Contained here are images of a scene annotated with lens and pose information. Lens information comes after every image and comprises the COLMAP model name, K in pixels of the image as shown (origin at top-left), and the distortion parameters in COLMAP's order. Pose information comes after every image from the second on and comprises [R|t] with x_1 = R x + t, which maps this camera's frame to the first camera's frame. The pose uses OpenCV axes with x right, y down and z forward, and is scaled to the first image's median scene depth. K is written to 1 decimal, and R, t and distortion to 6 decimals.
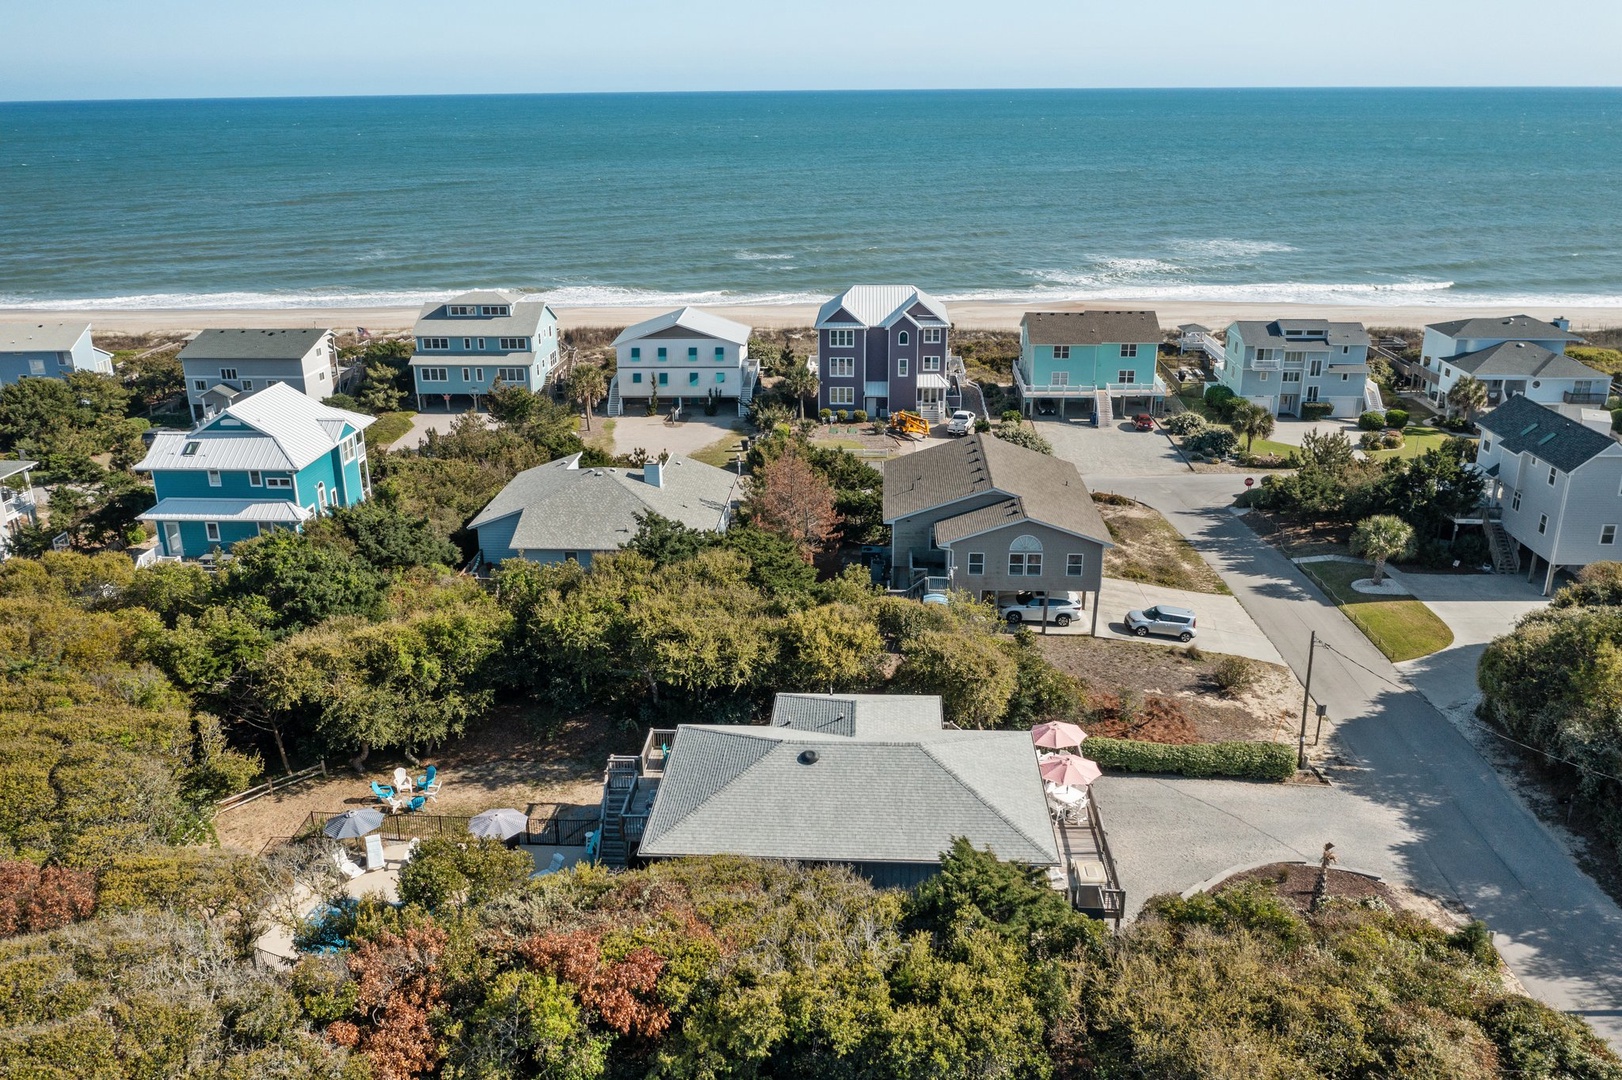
lens RADIAL K [[1290.4, 0, 803.8], [0, 1290.4, 548.3], [0, 0, 1]] dist [-0.006975, -0.000969]
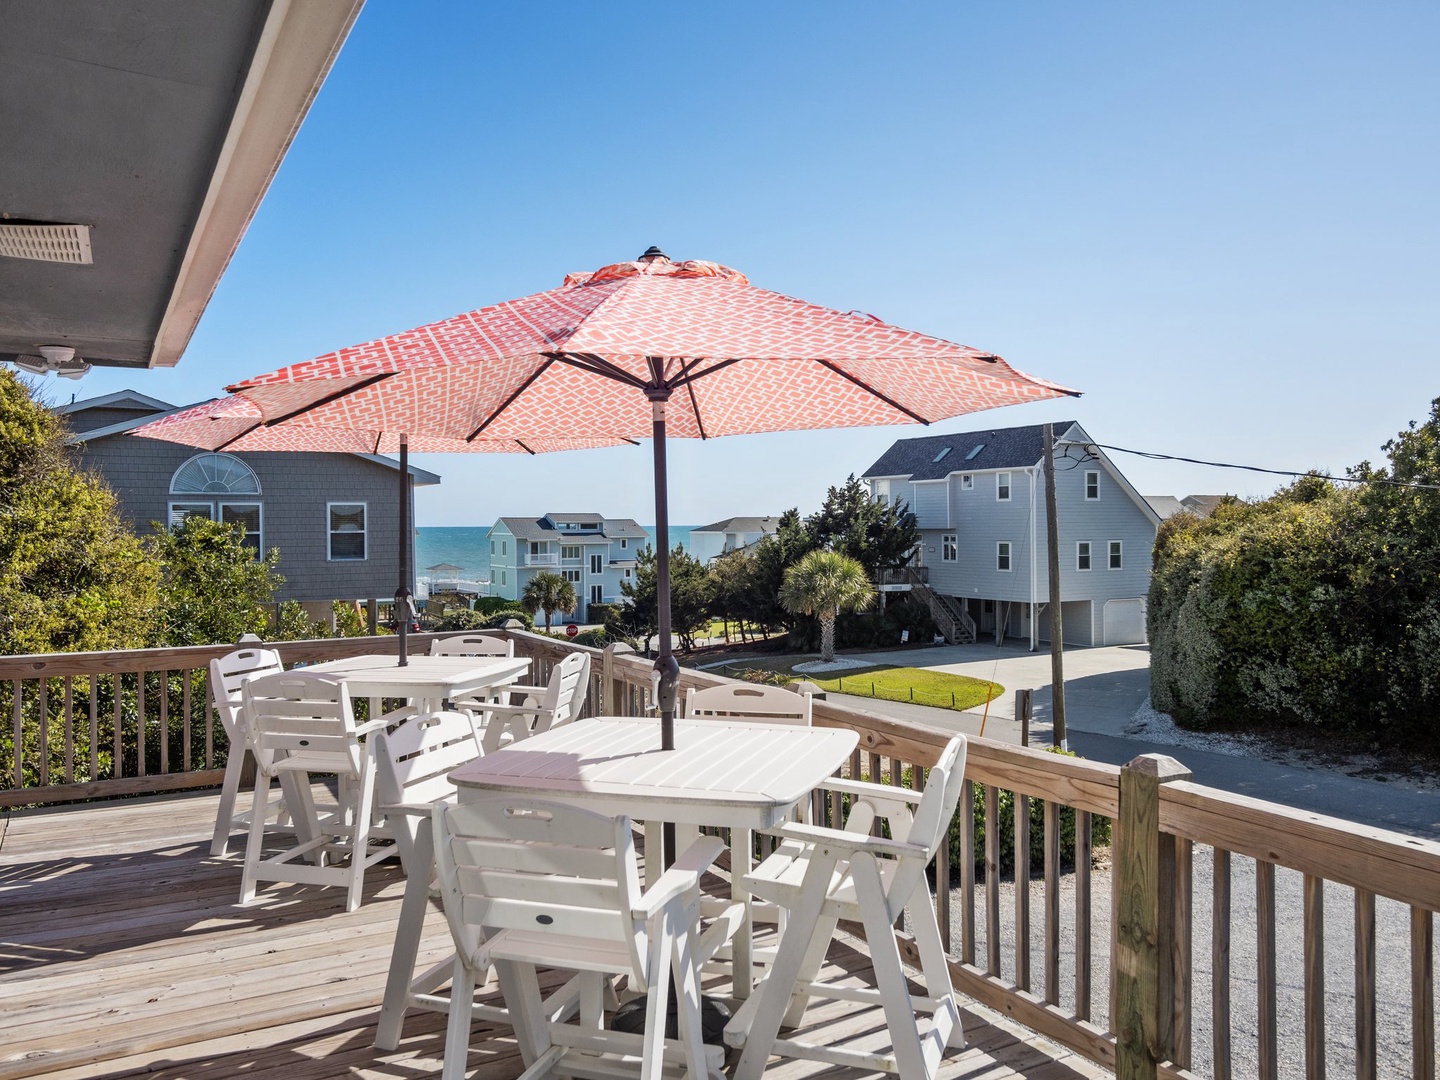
lens RADIAL K [[1150.6, 0, 731.4], [0, 1150.6, 536.9], [0, 0, 1]] dist [0.013881, 0.002744]
pose [[0.844161, -0.006188, 0.536054, 0.059715], [0.180223, 0.945011, -0.272900, 0.070830], [-0.504888, 0.326981, 0.798857, 0.332096]]
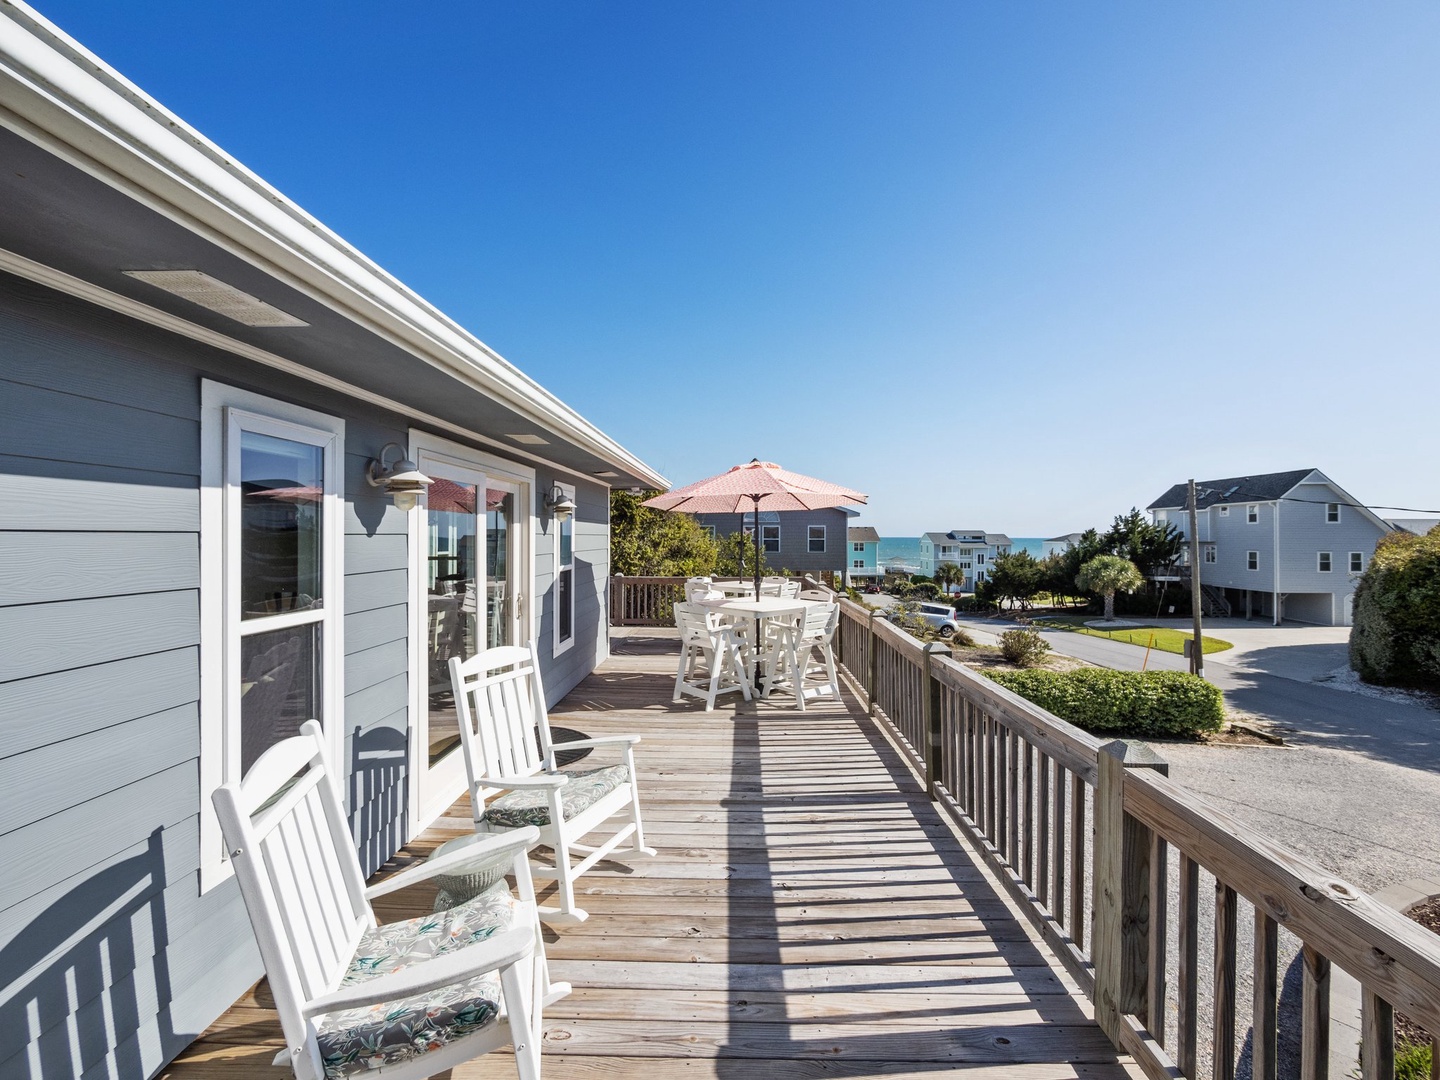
lens RADIAL K [[619.3, 0, 725.2], [0, 619.3, 537.9], [0, 0, 1]] dist [0.000366, 0.000285]
pose [[0.999372, 0.007991, 0.034536, 0.067906], [0.003864, 0.943896, -0.330219, 0.078988], [-0.035237, 0.330145, 0.943272, 0.308667]]
